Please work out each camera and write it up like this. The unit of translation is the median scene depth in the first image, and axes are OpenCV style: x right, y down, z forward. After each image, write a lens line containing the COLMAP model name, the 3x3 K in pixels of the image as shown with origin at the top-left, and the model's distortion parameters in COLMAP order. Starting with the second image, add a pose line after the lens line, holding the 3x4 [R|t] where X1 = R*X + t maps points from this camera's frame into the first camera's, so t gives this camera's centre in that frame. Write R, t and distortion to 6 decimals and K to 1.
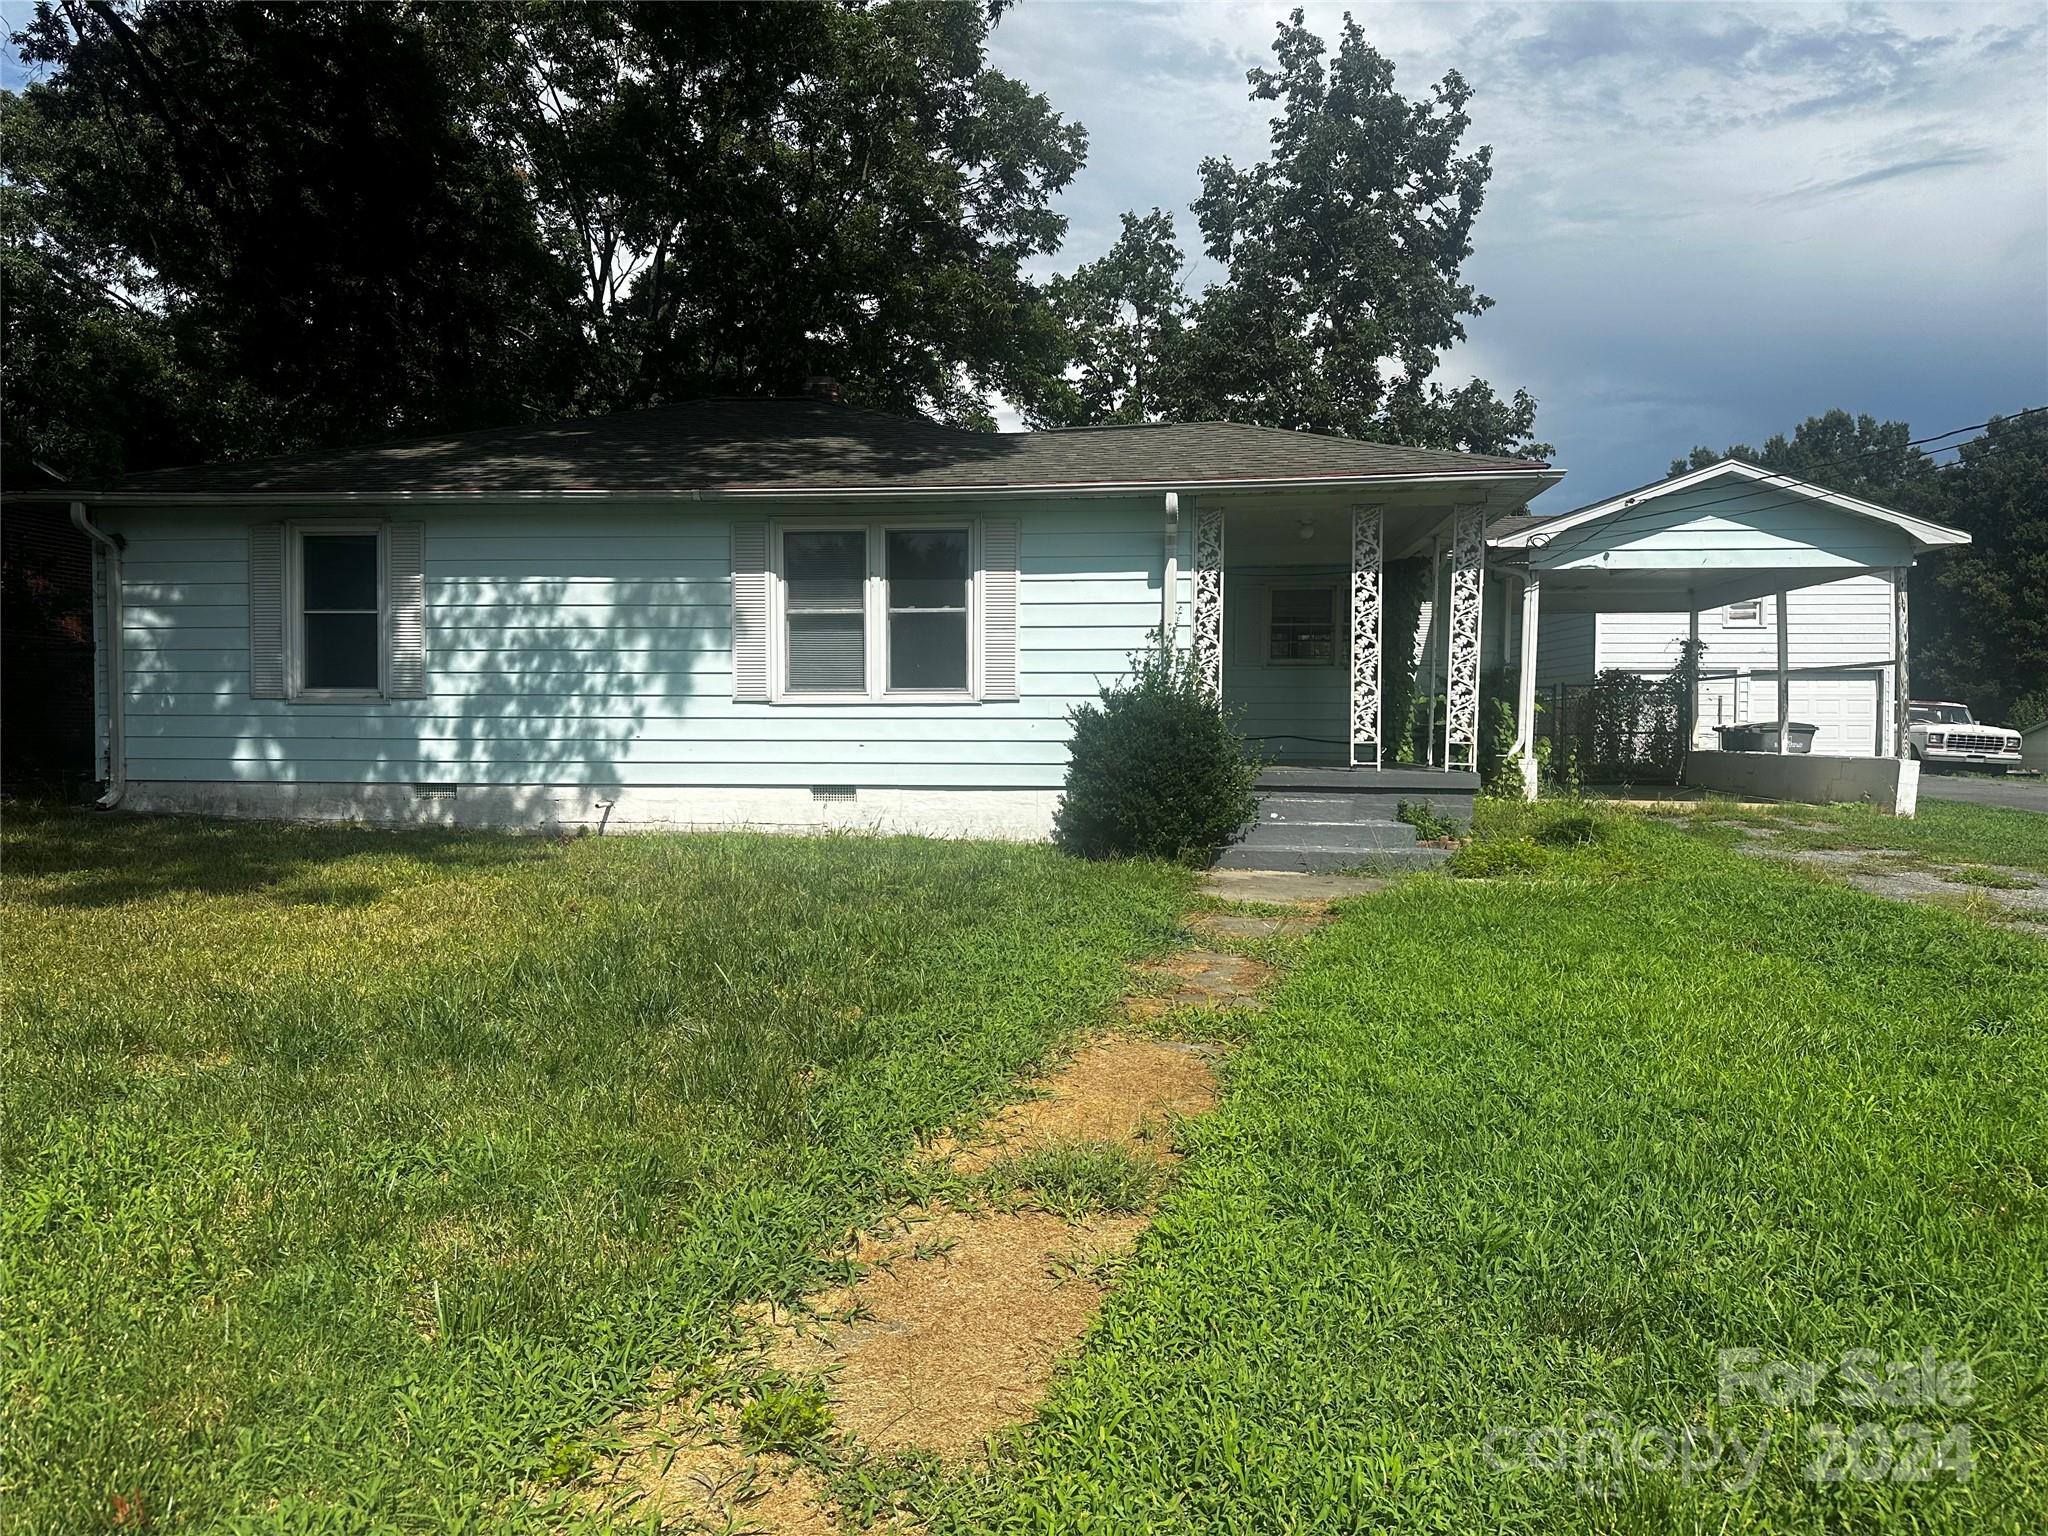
lens RADIAL K [[1466.5, 0, 1026.0], [0, 1466.5, 789.5], [0, 0, 1]] dist [0.045697, -0.032743]
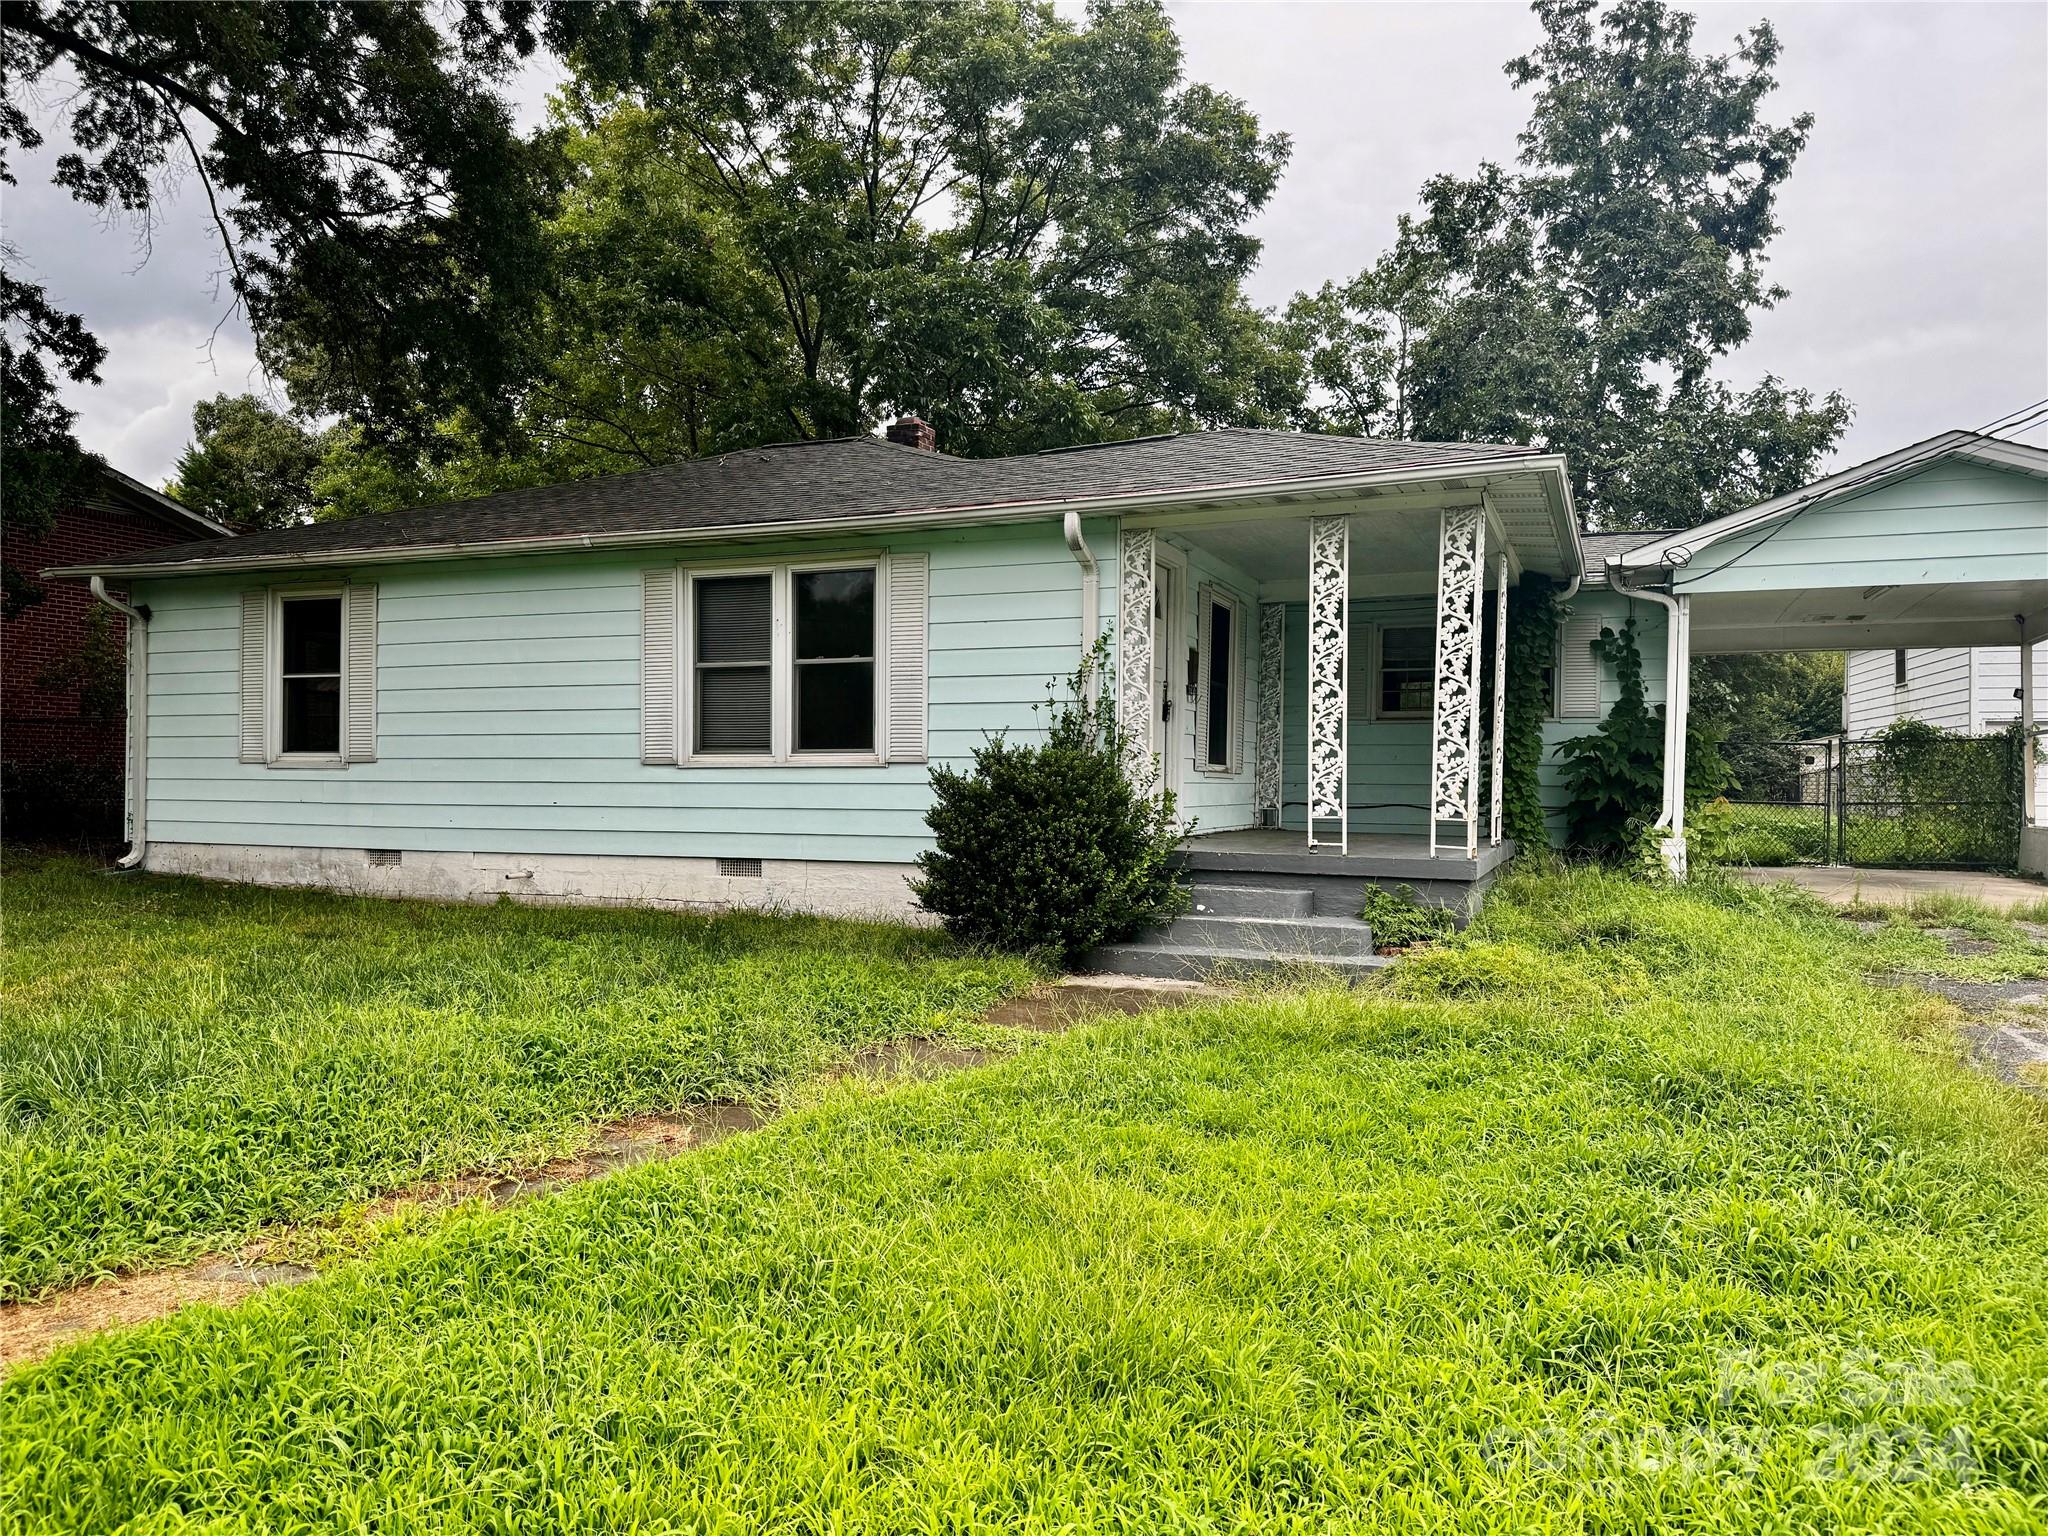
lens RADIAL K [[1451.7, 0, 1016.2], [0, 1451.7, 781.0], [0, 0, 1]] dist [0.048124, -0.037606]
pose [[0.956623, 0.003563, -0.291307, 0.289292], [-0.016438, 0.998992, -0.041761, -0.015821], [0.290865, 0.044737, 0.955718, 0.203385]]
